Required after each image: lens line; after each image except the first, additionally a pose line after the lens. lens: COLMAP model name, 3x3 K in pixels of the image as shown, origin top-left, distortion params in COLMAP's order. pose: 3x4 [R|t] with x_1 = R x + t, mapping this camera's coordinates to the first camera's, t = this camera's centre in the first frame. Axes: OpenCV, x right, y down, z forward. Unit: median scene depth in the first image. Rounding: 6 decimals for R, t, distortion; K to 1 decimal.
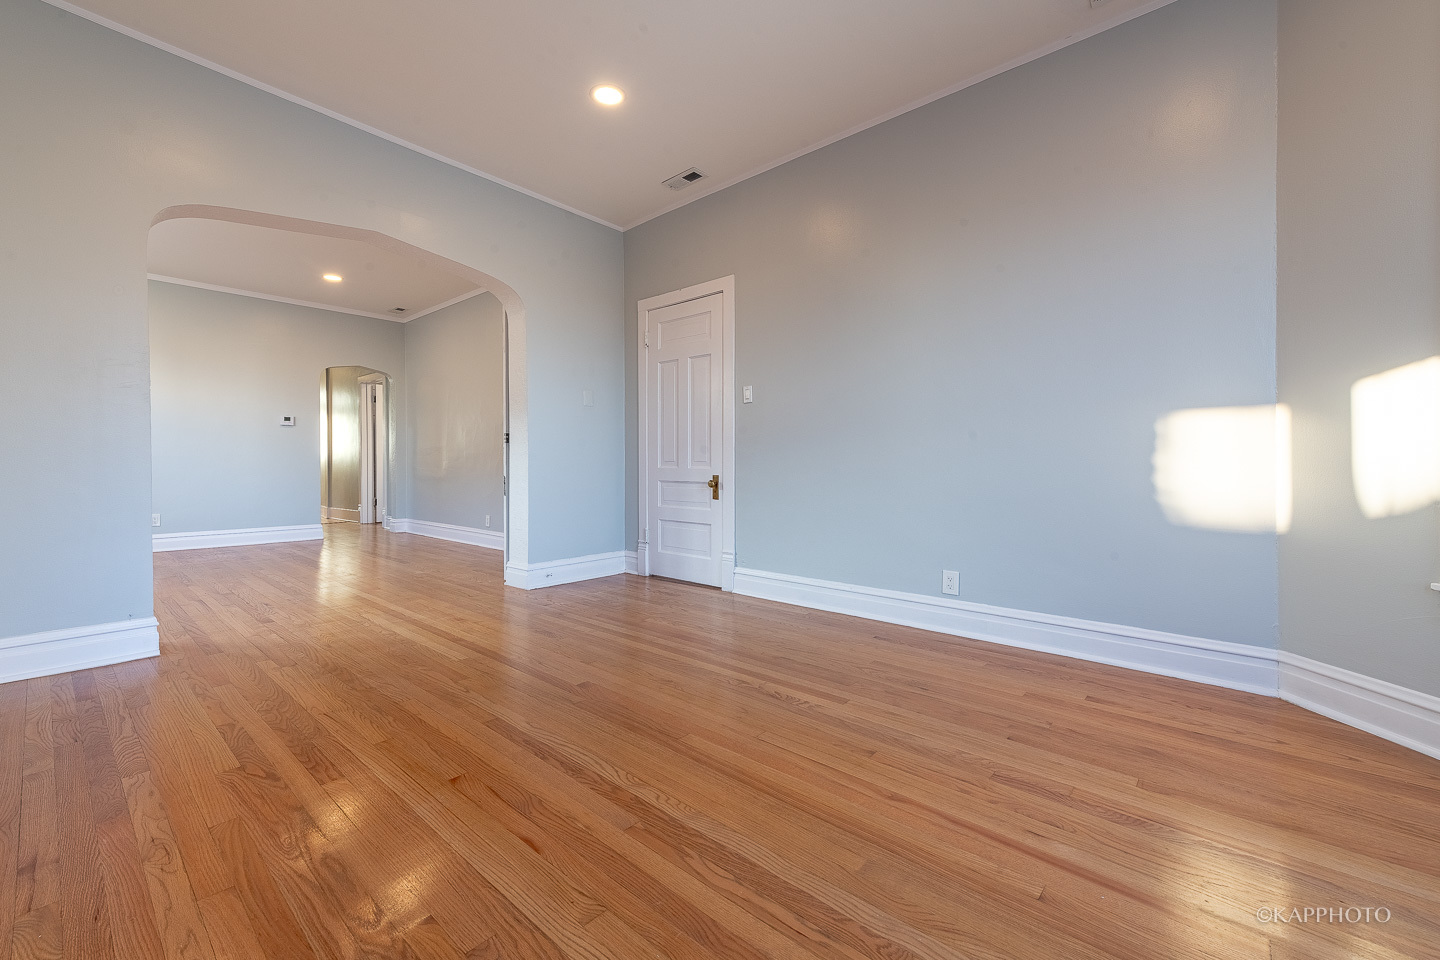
lens RADIAL K [[555.0, 0, 717.9], [0, 555.0, 475.7], [0, 0, 1]] dist [0.013042, -0.005449]
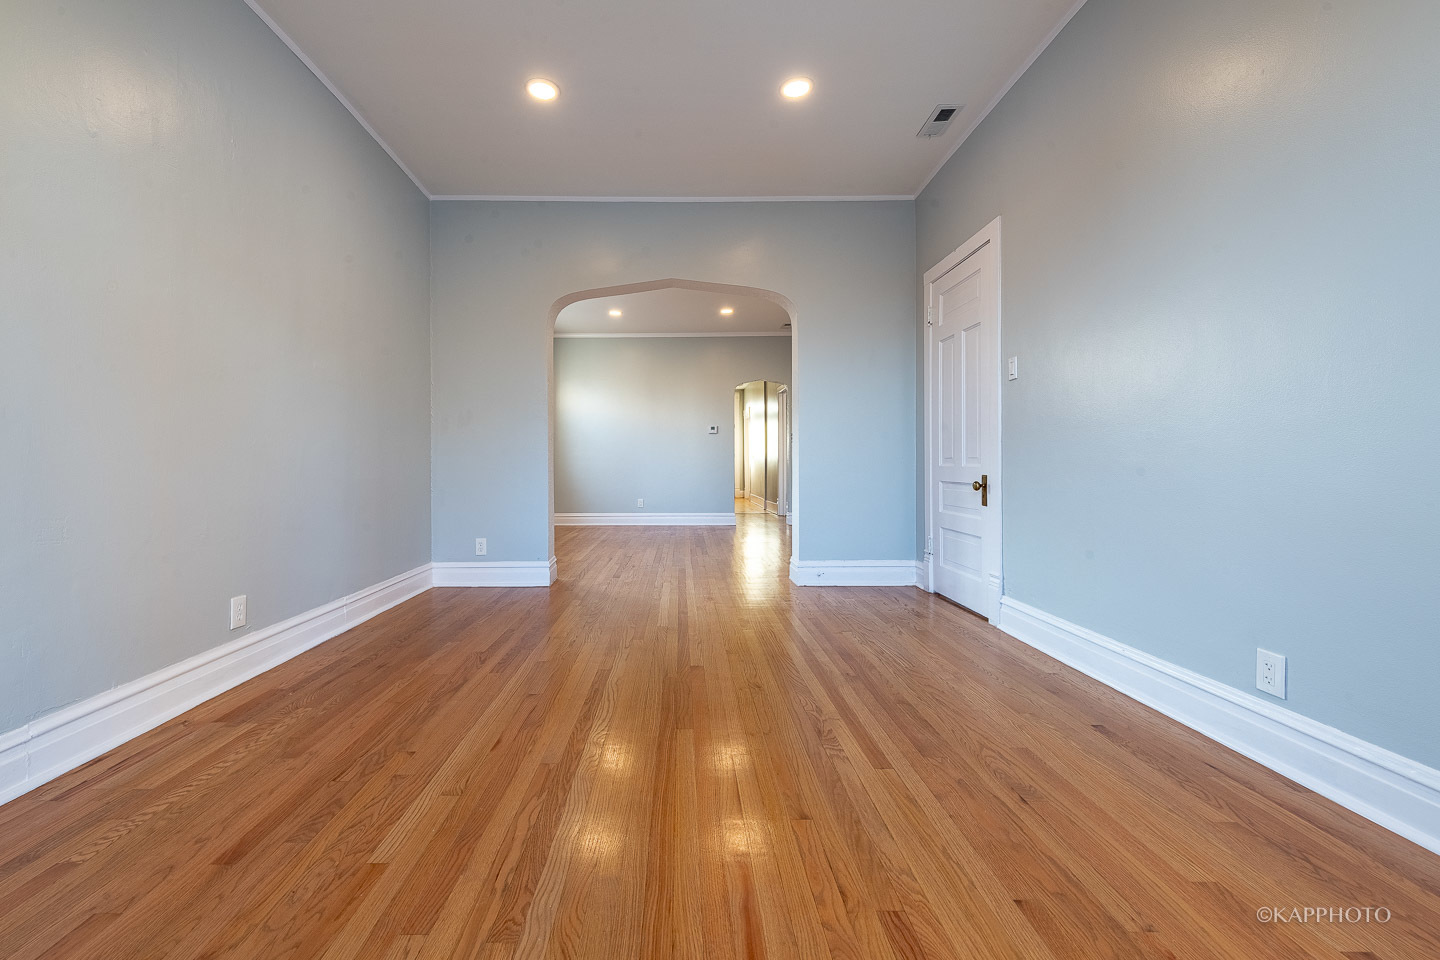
lens RADIAL K [[590.6, 0, 686.4], [0, 590.6, 468.1], [0, 0, 1]] dist [0.015214, -0.005967]
pose [[0.664636, -0.000156, -0.747167, 0.482170], [-0.008391, 0.999935, -0.007673, -0.001173], [0.747120, 0.011369, 0.664592, 0.175419]]
